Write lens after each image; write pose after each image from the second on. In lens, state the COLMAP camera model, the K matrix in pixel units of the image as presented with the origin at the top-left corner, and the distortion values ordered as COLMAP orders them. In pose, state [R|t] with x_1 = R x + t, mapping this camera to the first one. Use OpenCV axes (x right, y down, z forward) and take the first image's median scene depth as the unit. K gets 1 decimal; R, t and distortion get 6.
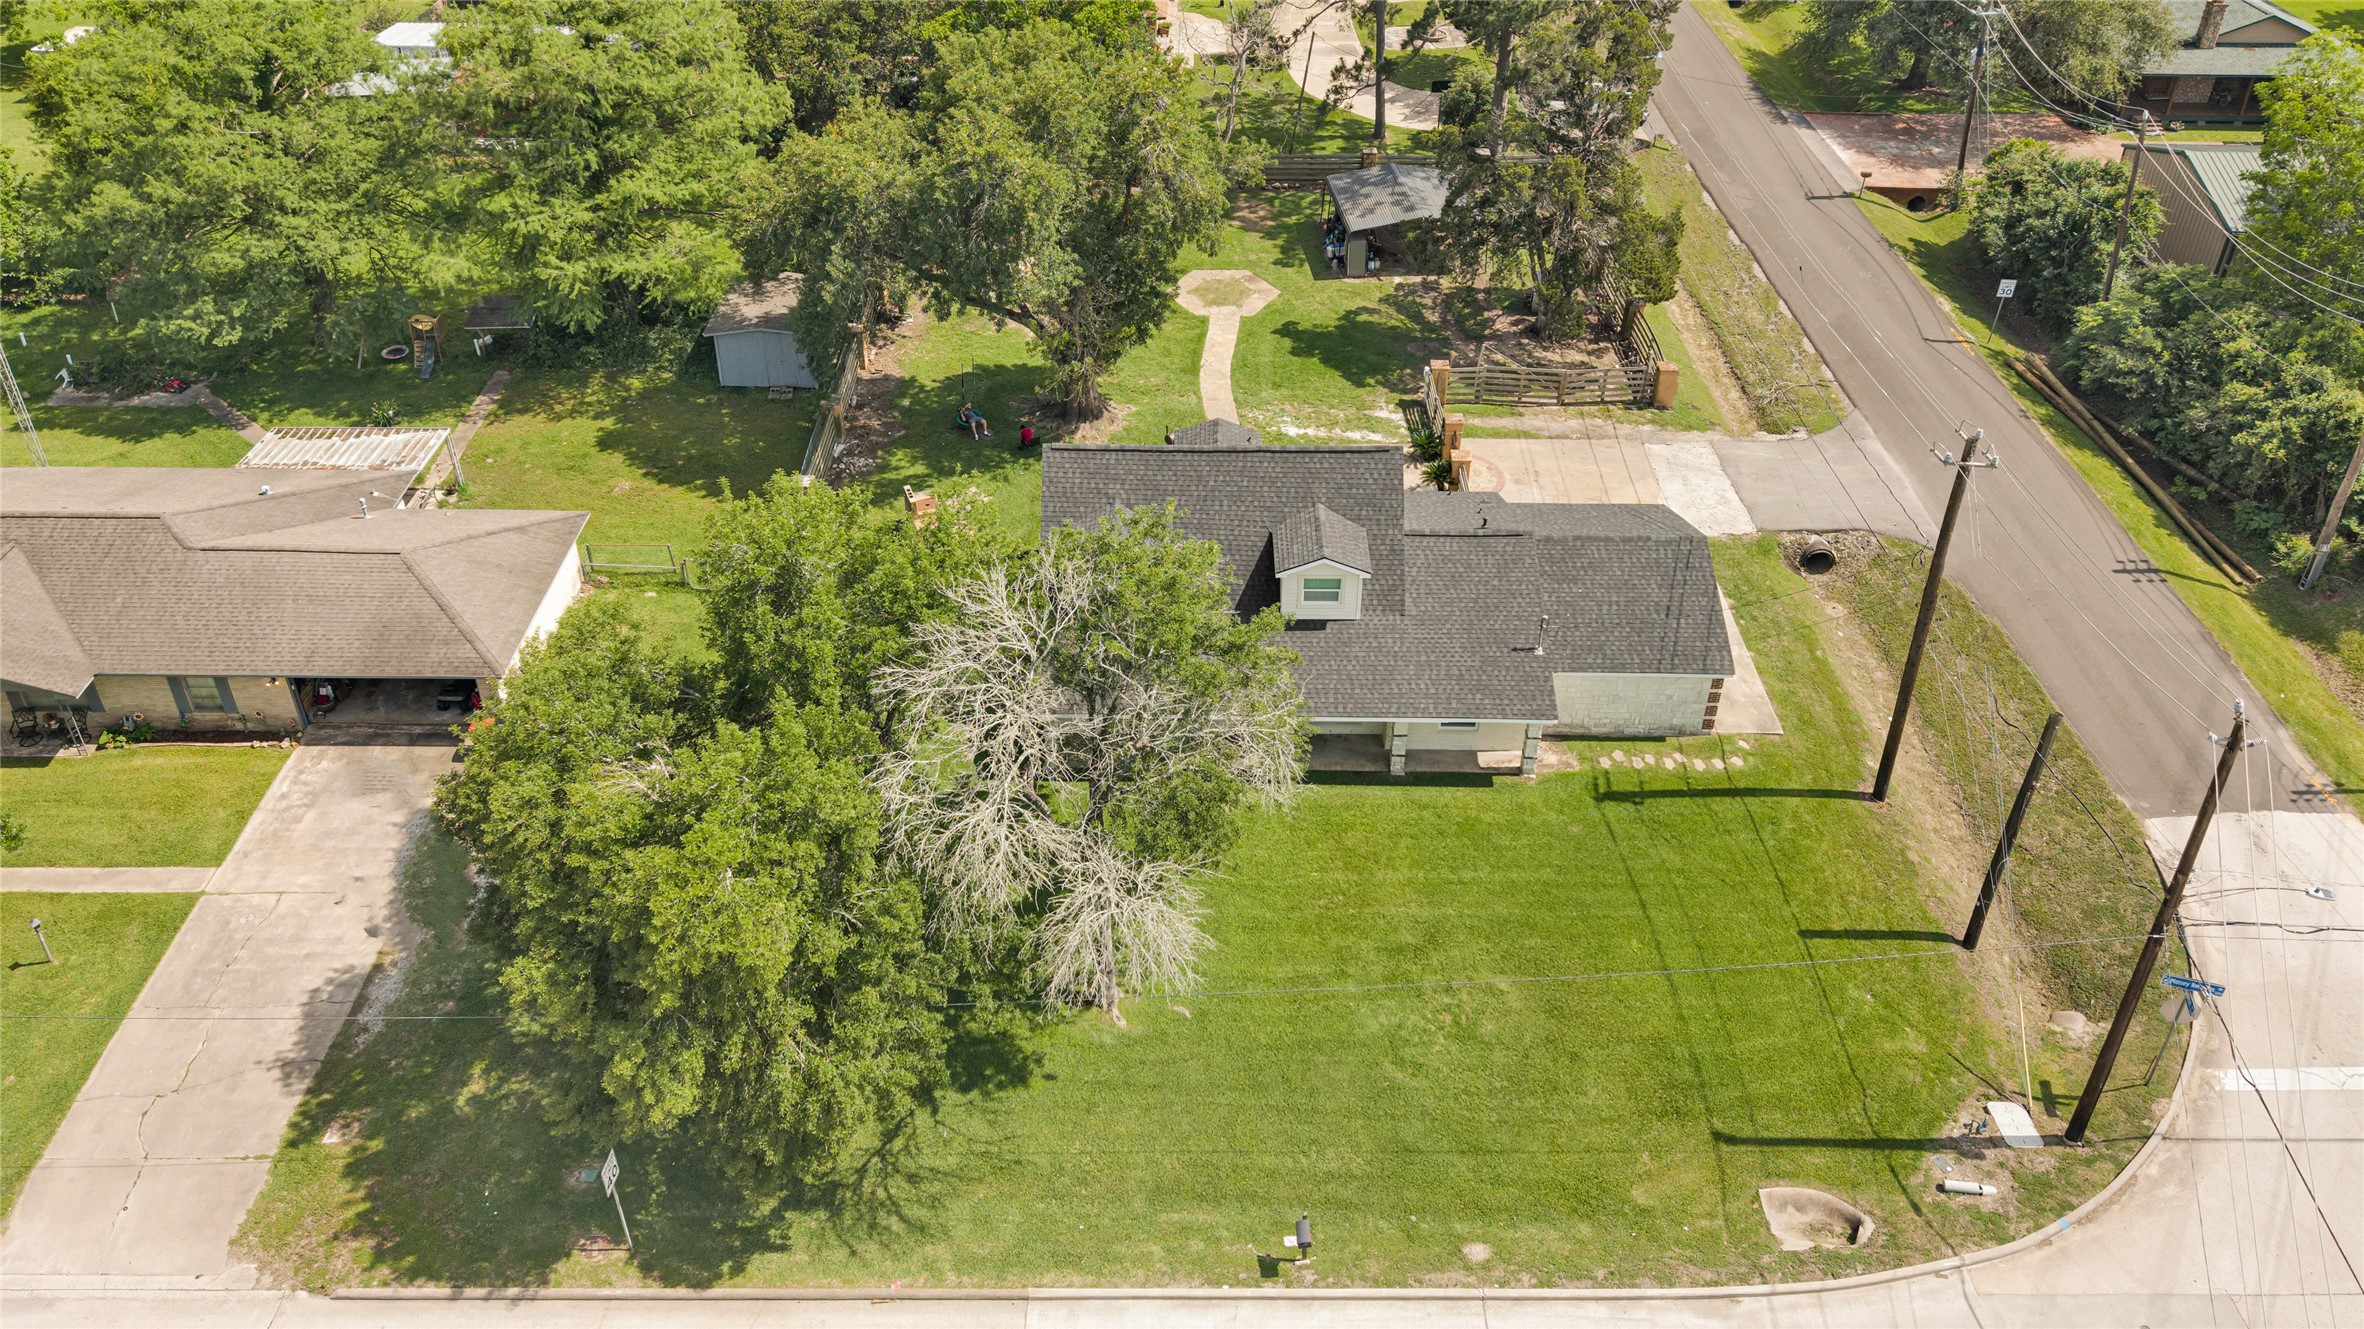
lens RADIAL K [[1494.2, 0, 1182.9], [0, 1494.2, 682.4], [0, 0, 1]] dist [0.040953, -0.065172]
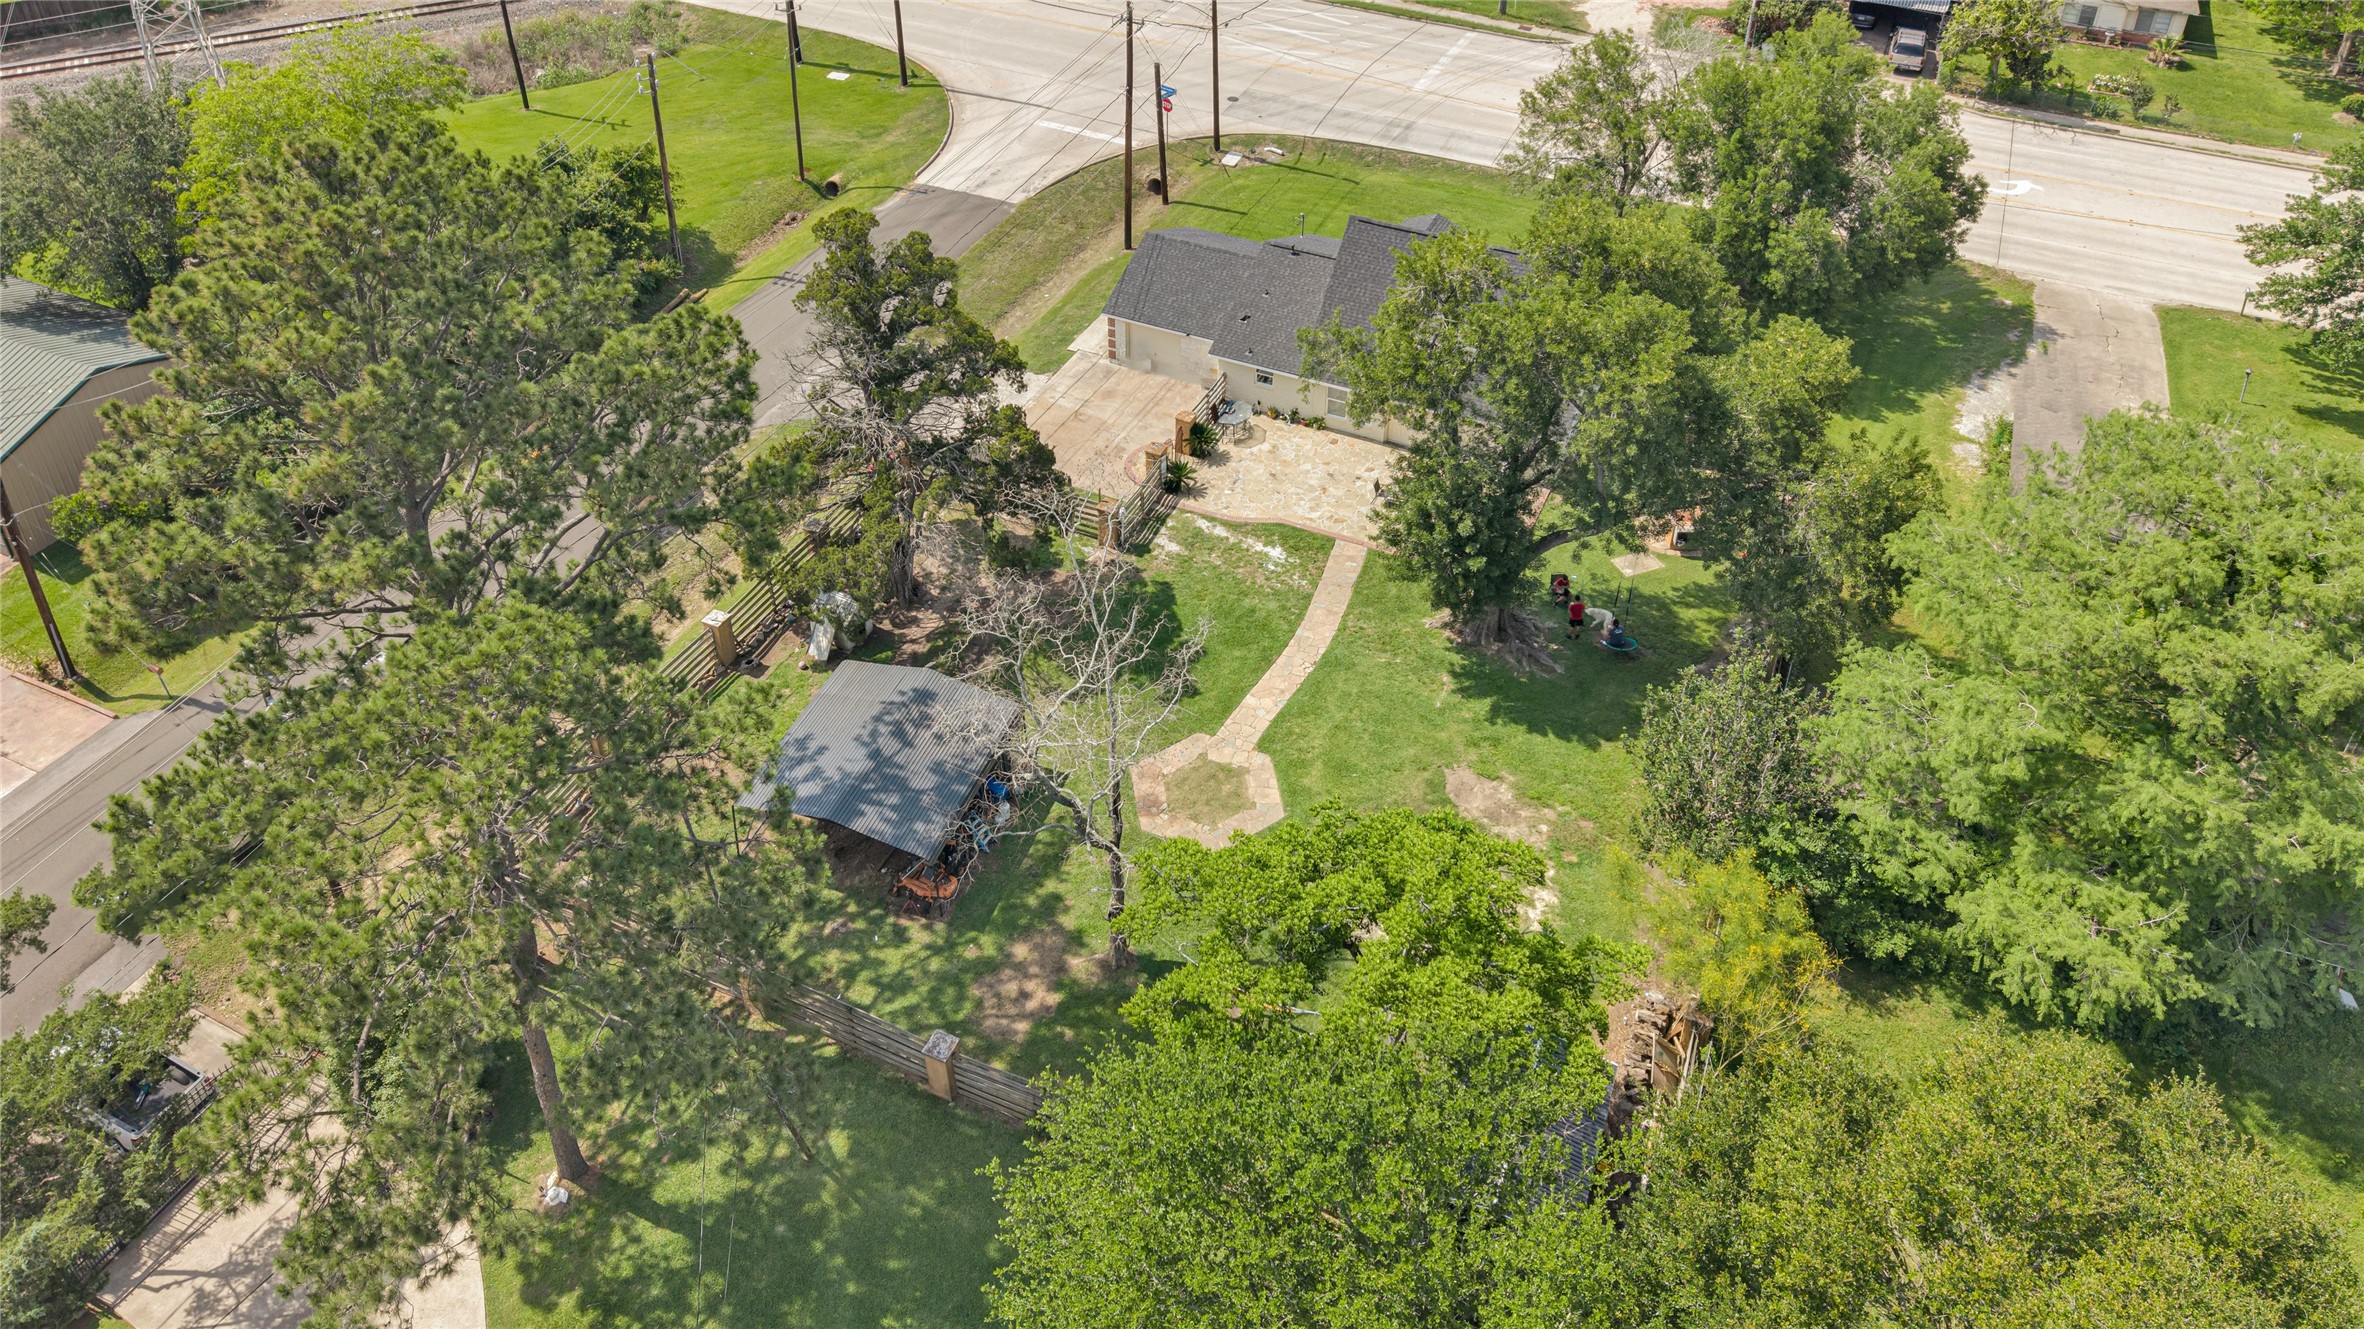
lens RADIAL K [[1504.5, 0, 1180.3], [0, 1504.5, 643.3], [0, 0, 1]] dist [0.011818, -0.000694]
pose [[-0.908295, -0.289894, 0.301598, -0.239216], [0.259583, 0.174791, 0.949771, -1.455617], [-0.328050, 0.940962, -0.083510, 1.541510]]
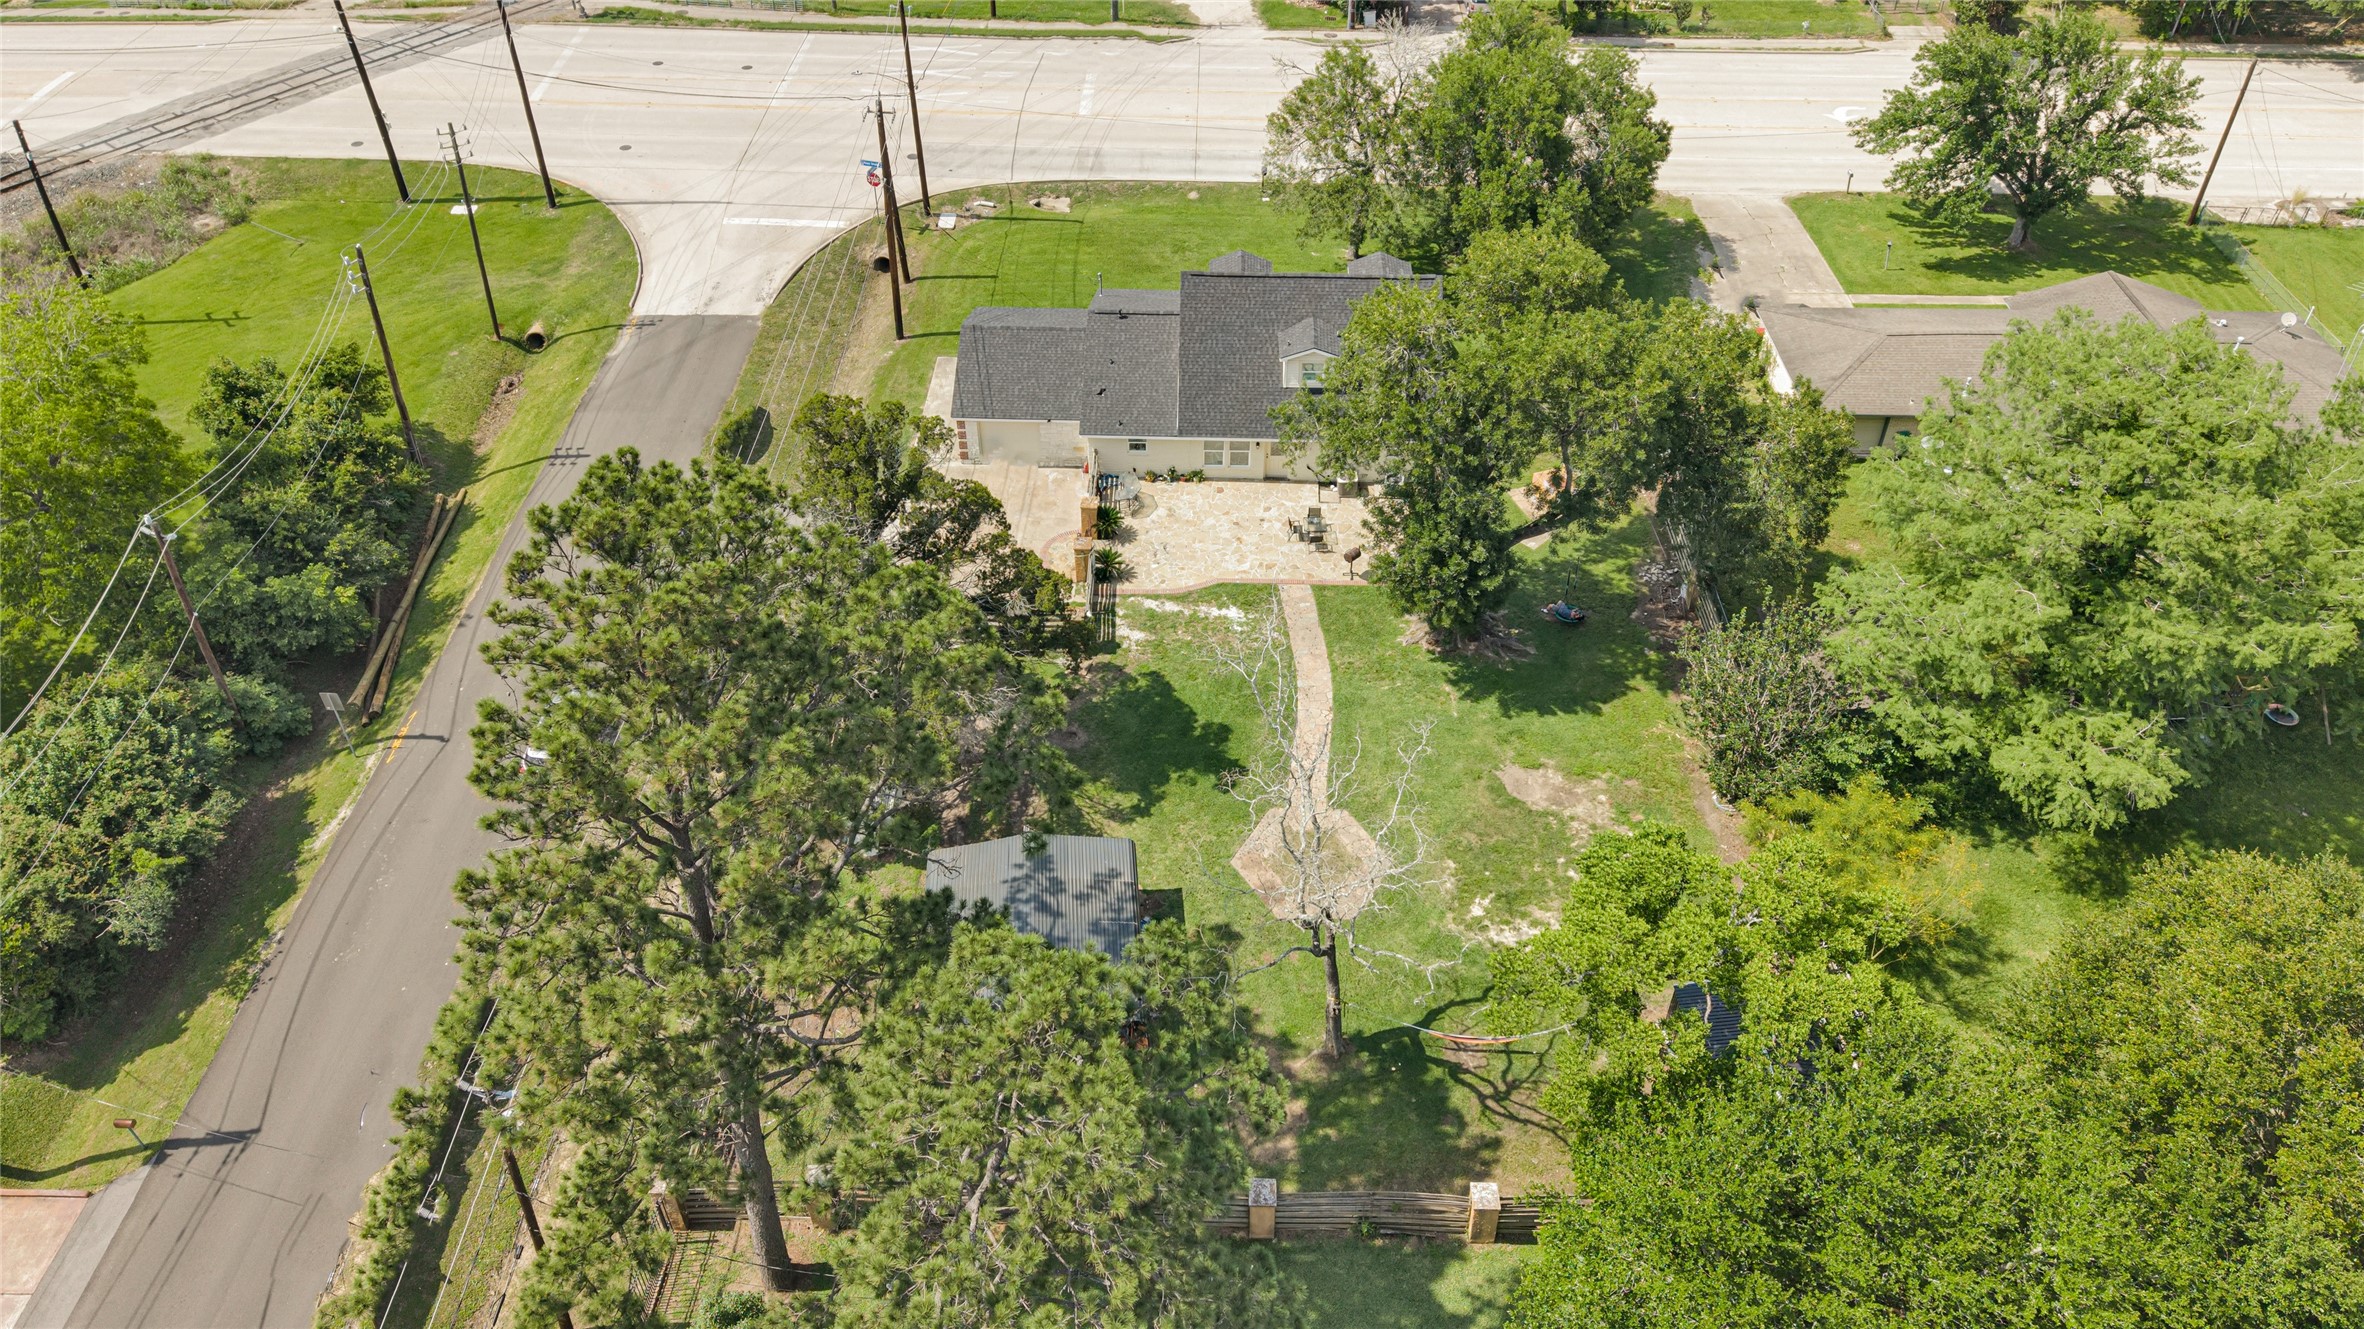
lens RADIAL K [[1494.2, 0, 1182.9], [0, 1494.2, 682.4], [0, 0, 1]] dist [0.040953, -0.065172]
pose [[-0.999719, -0.022838, 0.006420, 0.131876], [0.004317, 0.090940, 0.995847, -1.531189], [-0.023327, 0.995595, -0.090815, 1.515361]]
